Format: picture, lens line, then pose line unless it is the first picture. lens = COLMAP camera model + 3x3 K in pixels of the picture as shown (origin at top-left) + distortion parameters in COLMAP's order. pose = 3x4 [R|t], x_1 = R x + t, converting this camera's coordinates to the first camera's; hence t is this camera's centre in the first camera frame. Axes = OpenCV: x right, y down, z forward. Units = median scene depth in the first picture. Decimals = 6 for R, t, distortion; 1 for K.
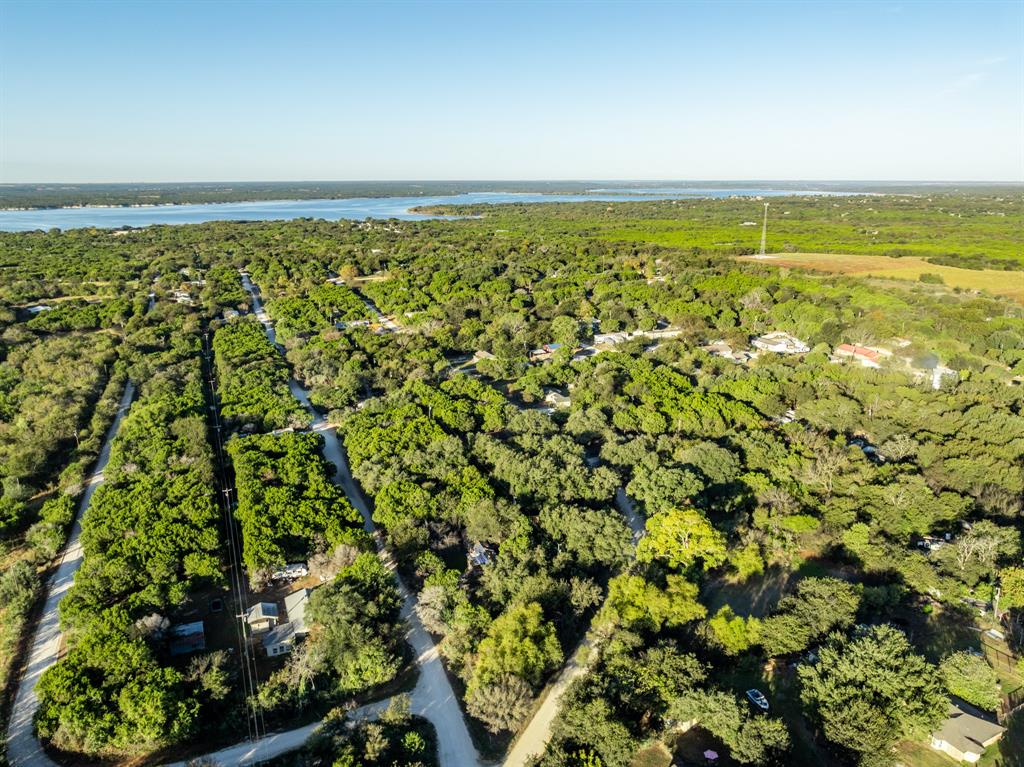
lens RADIAL K [[731.4, 0, 512.0], [0, 731.4, 383.5], [0, 0, 1]] dist [-0.025918, 0.008450]
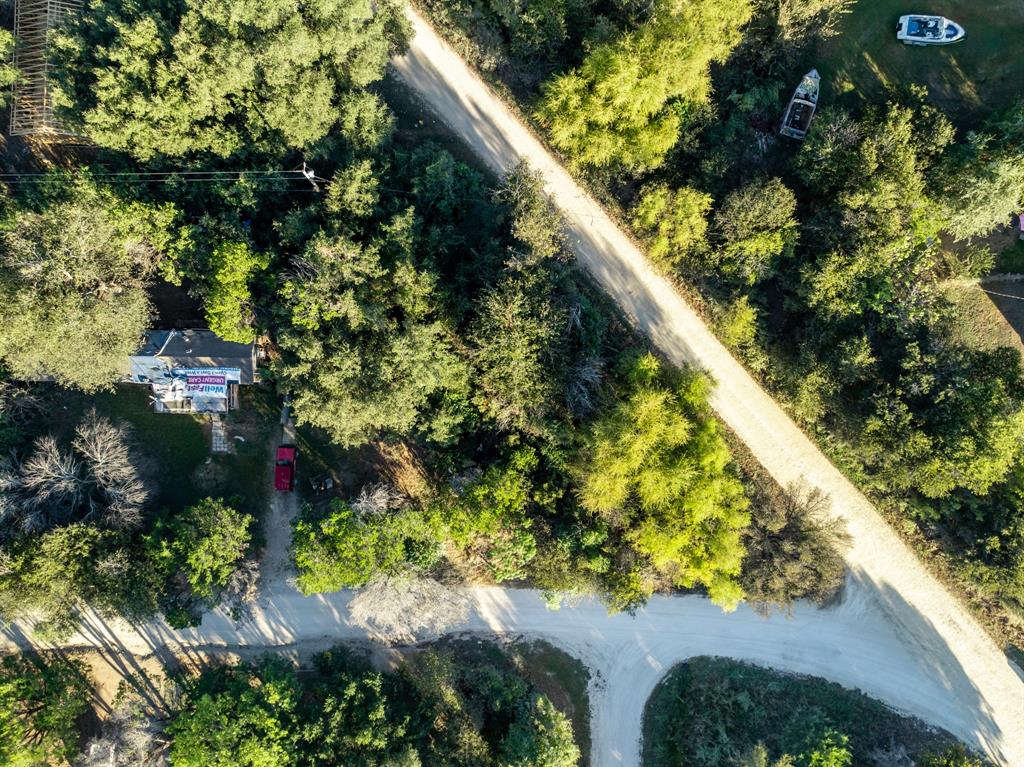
lens RADIAL K [[719.8, 0, 512.6], [0, 719.8, 380.5], [0, 0, 1]] dist [-0.029705, 0.015996]
pose [[0.383745, -0.923439, -0.000503, 0.014420], [0.248019, 0.102542, 0.963313, -0.046246], [-0.889509, -0.369791, 0.268381, 0.786136]]
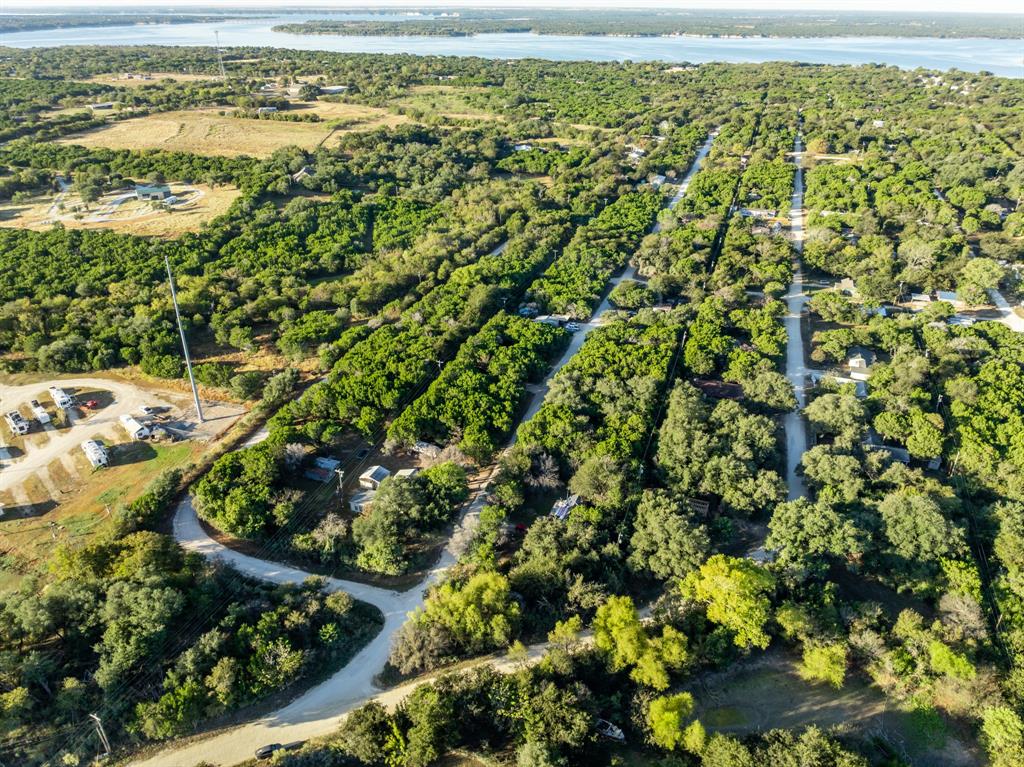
lens RADIAL K [[719.8, 0, 512.6], [0, 719.8, 380.5], [0, 0, 1]] dist [-0.029705, 0.015996]
pose [[0.729067, 0.325091, -0.602309, 0.441874], [-0.191945, 0.941800, 0.275988, -0.184250], [0.656976, -0.085603, 0.749036, 0.243310]]
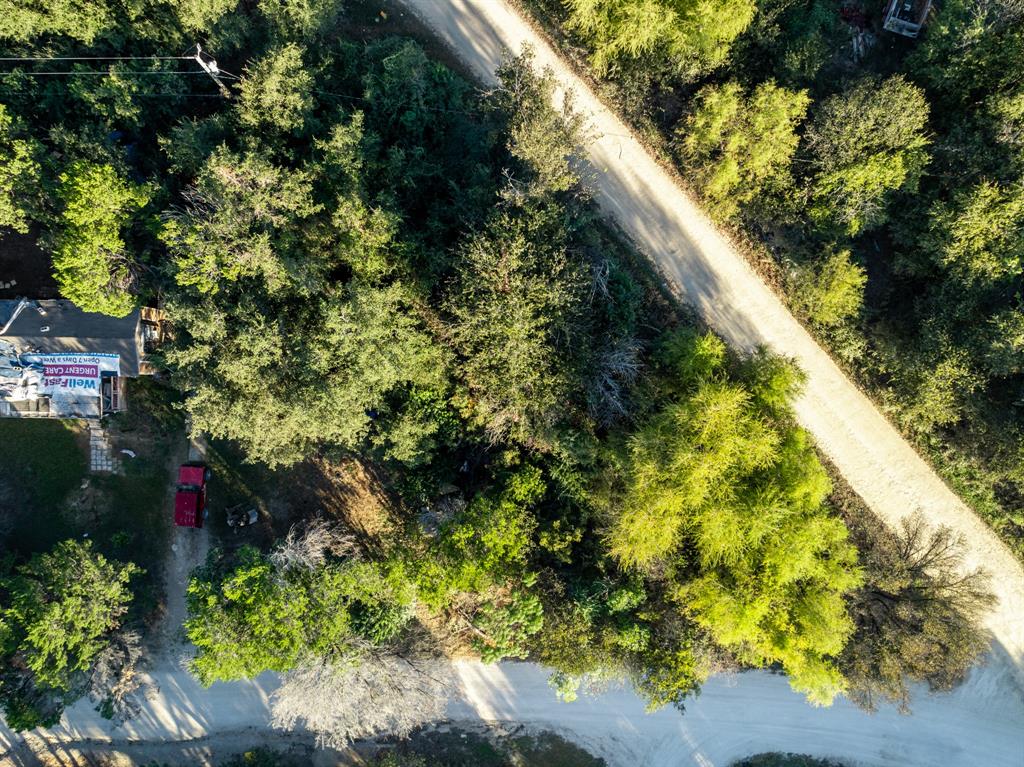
lens RADIAL K [[719.8, 0, 512.6], [0, 719.8, 380.5], [0, 0, 1]] dist [-0.029705, 0.015996]
pose [[0.385707, -0.922621, 0.000148, 0.012103], [0.248656, 0.104107, 0.962981, 0.053128], [-0.888482, -0.371391, 0.269570, 0.811484]]
